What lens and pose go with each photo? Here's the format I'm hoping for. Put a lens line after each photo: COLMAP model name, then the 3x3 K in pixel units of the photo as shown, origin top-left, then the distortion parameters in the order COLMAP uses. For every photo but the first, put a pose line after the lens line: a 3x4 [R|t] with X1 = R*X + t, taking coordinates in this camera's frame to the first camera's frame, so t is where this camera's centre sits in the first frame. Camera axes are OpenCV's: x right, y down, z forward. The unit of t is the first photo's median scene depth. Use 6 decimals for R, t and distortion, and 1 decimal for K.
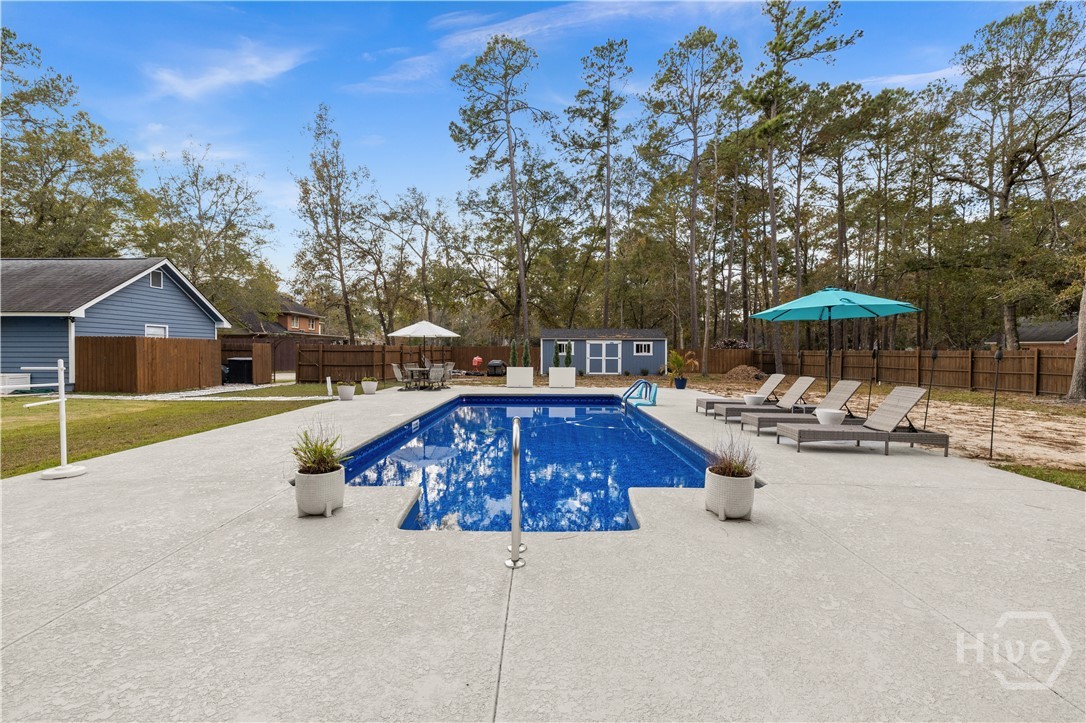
lens RADIAL K [[452.3, 0, 543.0], [0, 452.3, 361.5], [0, 0, 1]] dist [-0.000090, -0.000152]
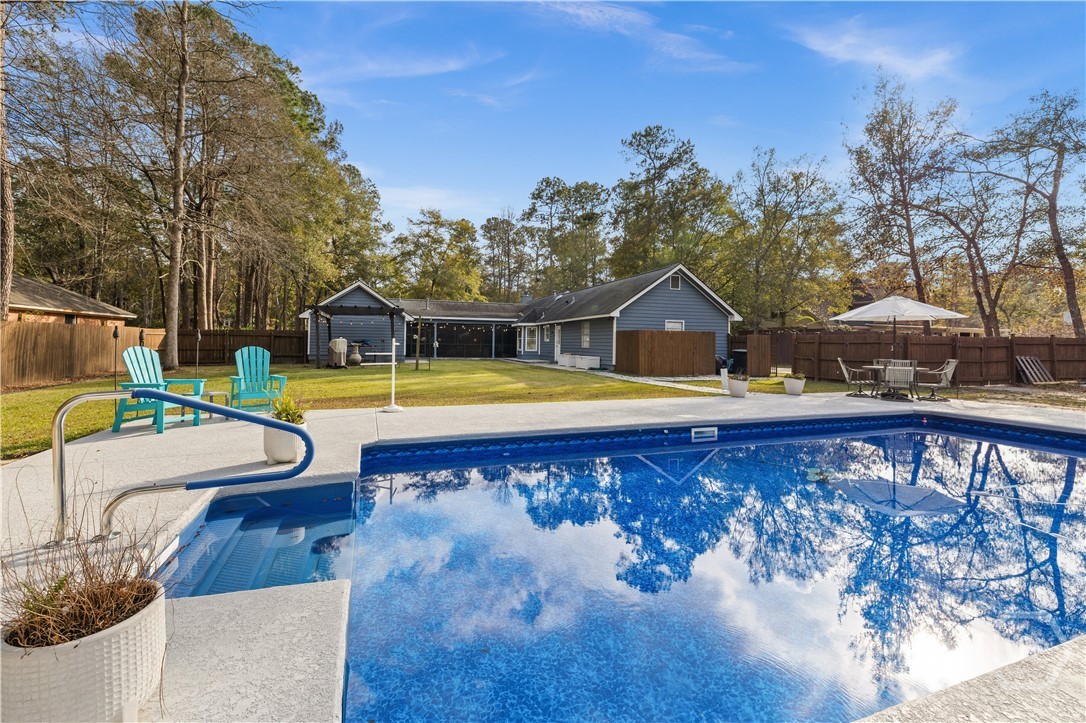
lens RADIAL K [[463.3, 0, 539.6], [0, 463.3, 341.4], [0, 0, 1]] dist [-0.000170, 0.000177]
pose [[0.351202, -0.000639, -0.936300, 0.105558], [-0.033294, 0.999359, -0.013171, 0.001822], [0.935708, 0.035799, 0.350956, 0.150178]]
